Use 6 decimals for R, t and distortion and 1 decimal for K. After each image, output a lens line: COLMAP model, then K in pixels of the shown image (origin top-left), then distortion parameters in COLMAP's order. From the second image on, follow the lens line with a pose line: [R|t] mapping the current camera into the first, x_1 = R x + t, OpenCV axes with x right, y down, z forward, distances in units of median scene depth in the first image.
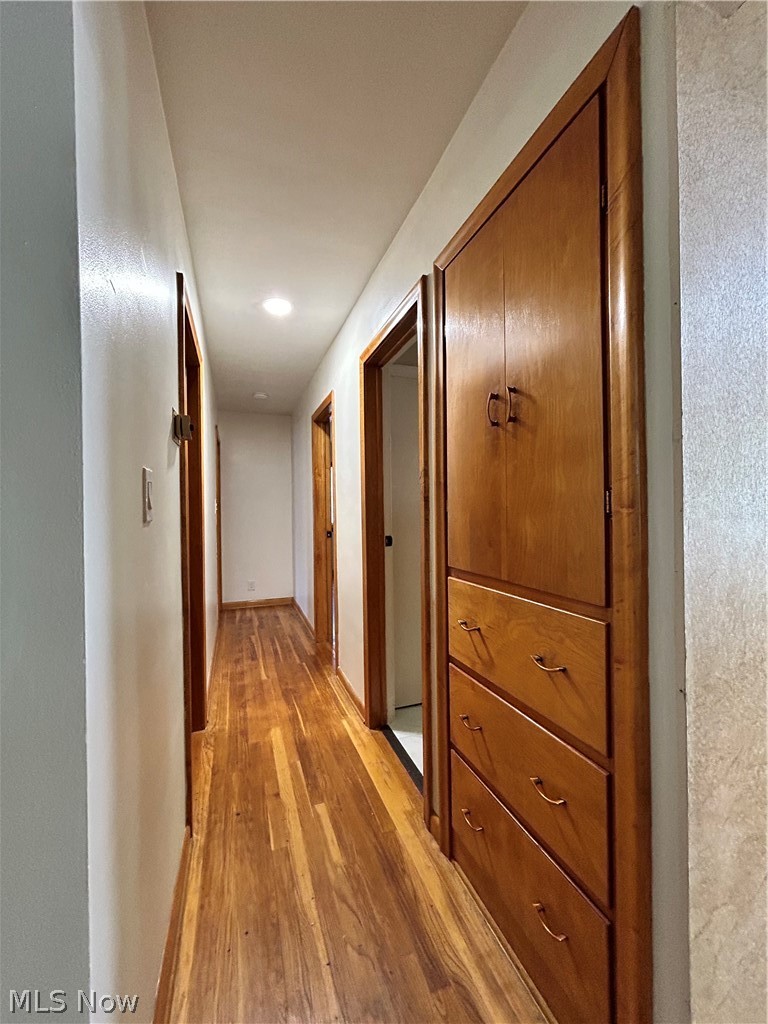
lens RADIAL K [[413.1, 0, 382.3], [0, 413.1, 511.1], [0, 0, 1]] dist [-0.001393, 0.001377]
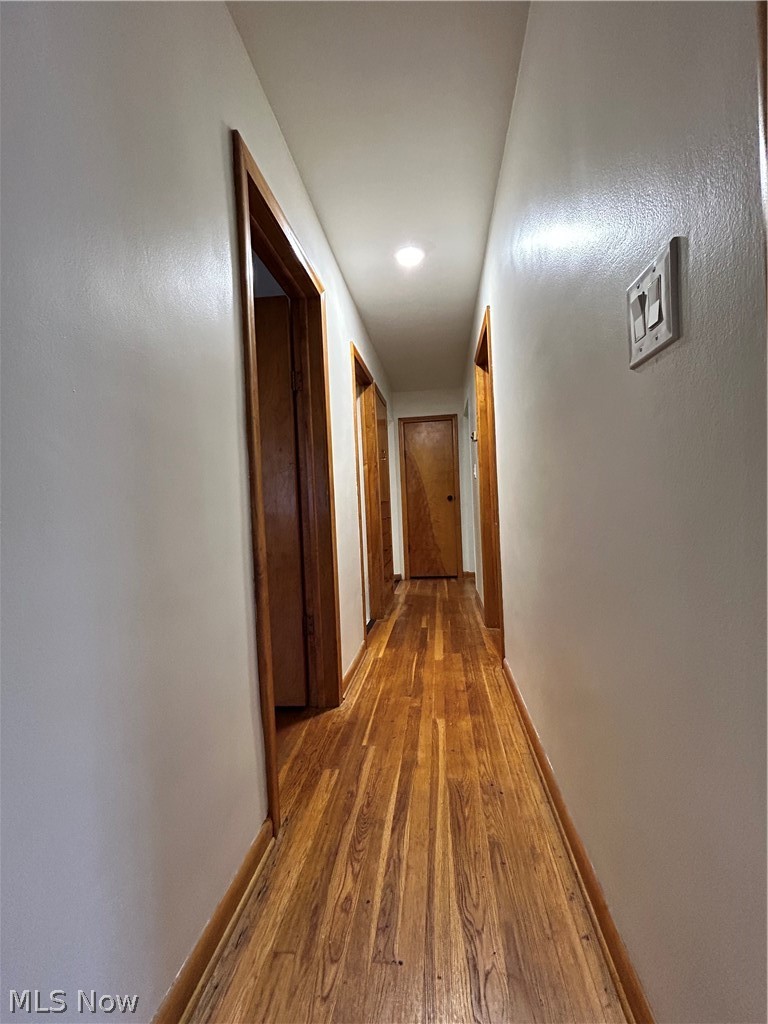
lens RADIAL K [[413.1, 0, 382.8], [0, 413.1, 510.8], [0, 0, 1]] dist [-0.001393, 0.001377]
pose [[-0.885185, 0.048524, 0.462702, -0.604447], [0.063580, 0.997832, 0.016989, 0.085406], [-0.460874, 0.044457, -0.886351, 1.864132]]
